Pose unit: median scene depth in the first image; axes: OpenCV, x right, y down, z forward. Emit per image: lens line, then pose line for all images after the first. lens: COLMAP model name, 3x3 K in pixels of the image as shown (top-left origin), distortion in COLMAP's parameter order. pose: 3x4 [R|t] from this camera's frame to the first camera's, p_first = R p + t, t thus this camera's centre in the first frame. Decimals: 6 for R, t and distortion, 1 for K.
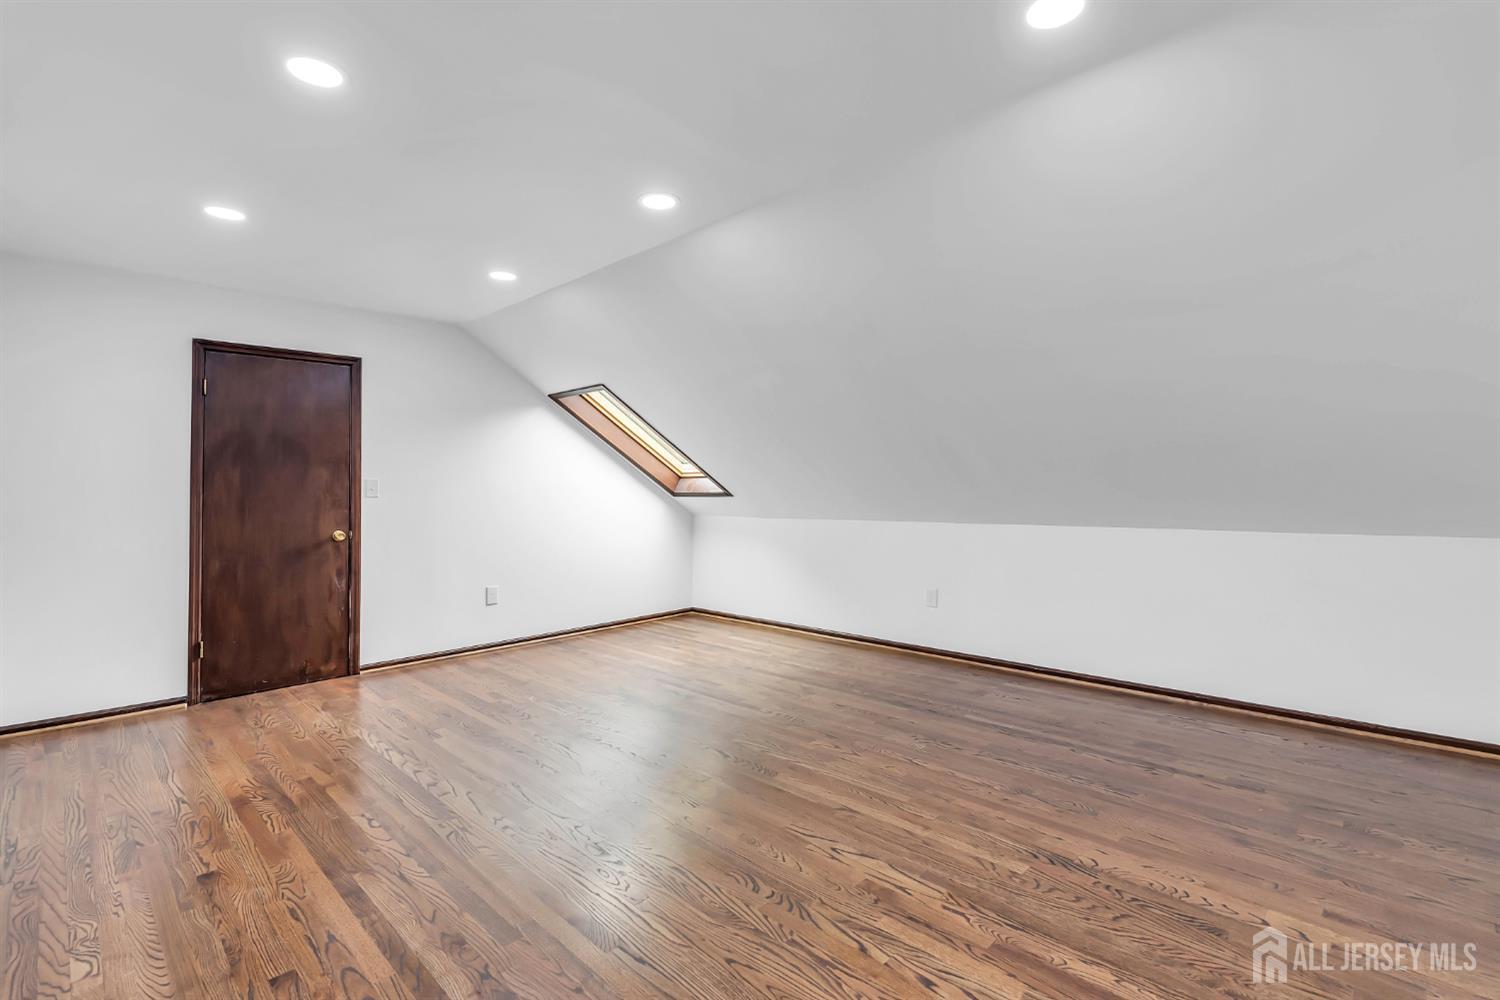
lens RADIAL K [[675.3, 0, 749.7], [0, 675.3, 492.7], [0, 0, 1]] dist [-0.008230, 0.000298]
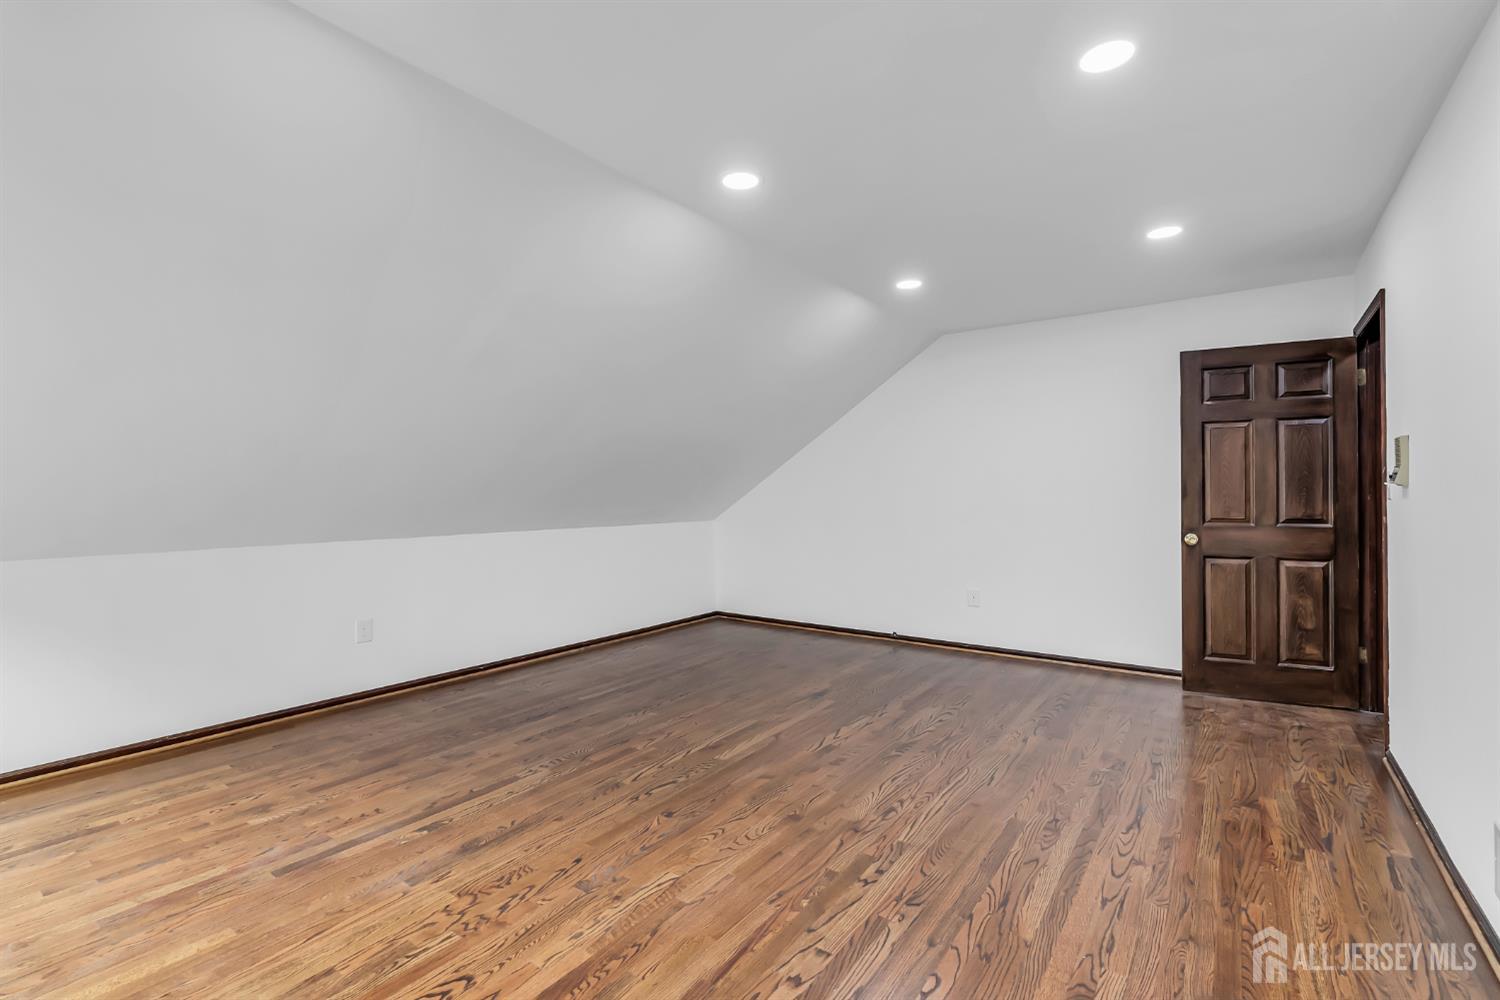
lens RADIAL K [[675.3, 0, 749.8], [0, 675.3, 499.8], [0, 0, 1]] dist [-0.008230, 0.000298]
pose [[-0.139179, 0.002221, 0.990265, -1.048783], [0.012766, 0.999918, -0.000449, 0.004722], [-0.990185, 0.012579, -0.139196, 1.106988]]
